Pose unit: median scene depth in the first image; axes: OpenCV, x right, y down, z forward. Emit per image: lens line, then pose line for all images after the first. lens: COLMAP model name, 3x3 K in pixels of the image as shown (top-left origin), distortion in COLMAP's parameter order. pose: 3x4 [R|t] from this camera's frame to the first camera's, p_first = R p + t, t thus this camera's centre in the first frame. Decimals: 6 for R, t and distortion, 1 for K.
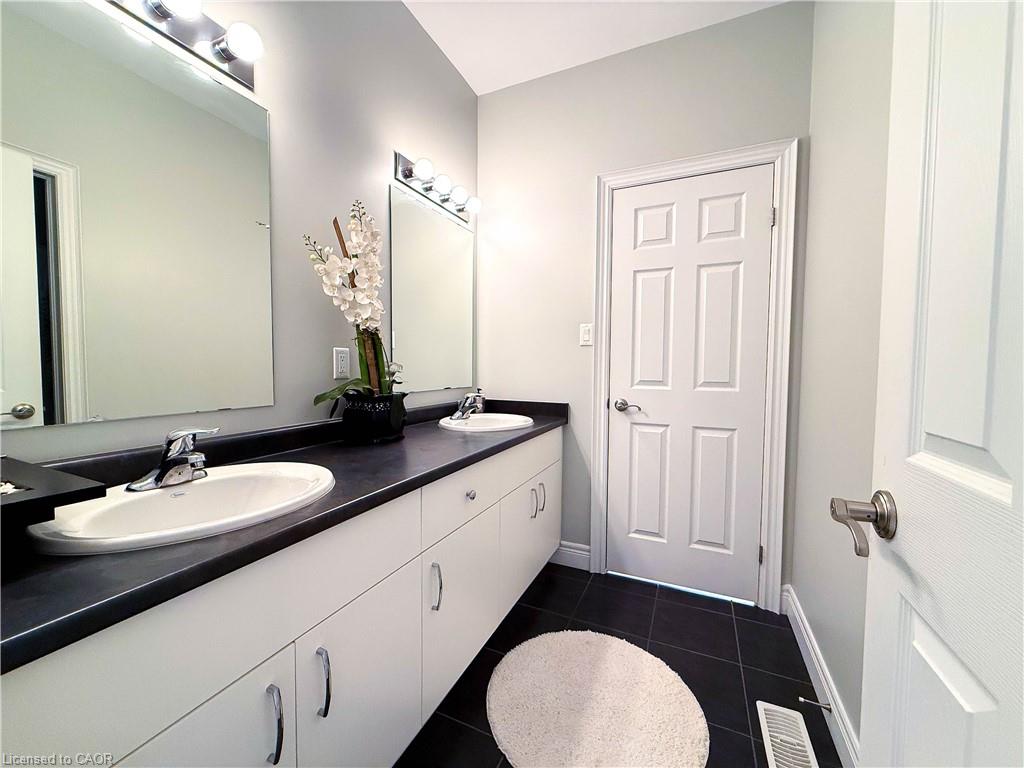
lens RADIAL K [[406.2, 0, 510.4], [0, 406.2, 384.1], [0, 0, 1]] dist [0.000399, -0.000053]
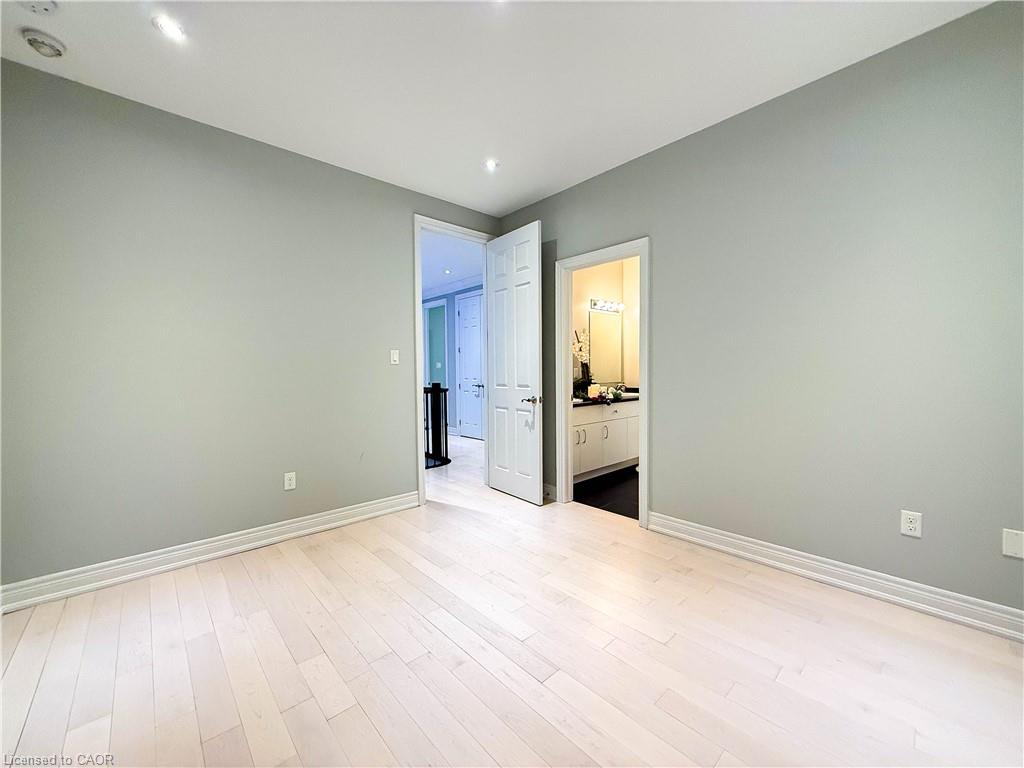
lens RADIAL K [[406.2, 0, 510.4], [0, 406.2, 384.1], [0, 0, 1]] dist [0.000399, -0.000053]
pose [[0.915716, -0.004177, -0.401803, 0.337570], [-0.001103, 0.999916, -0.012911, 0.065799], [0.401824, 0.012266, 0.915635, -1.797097]]
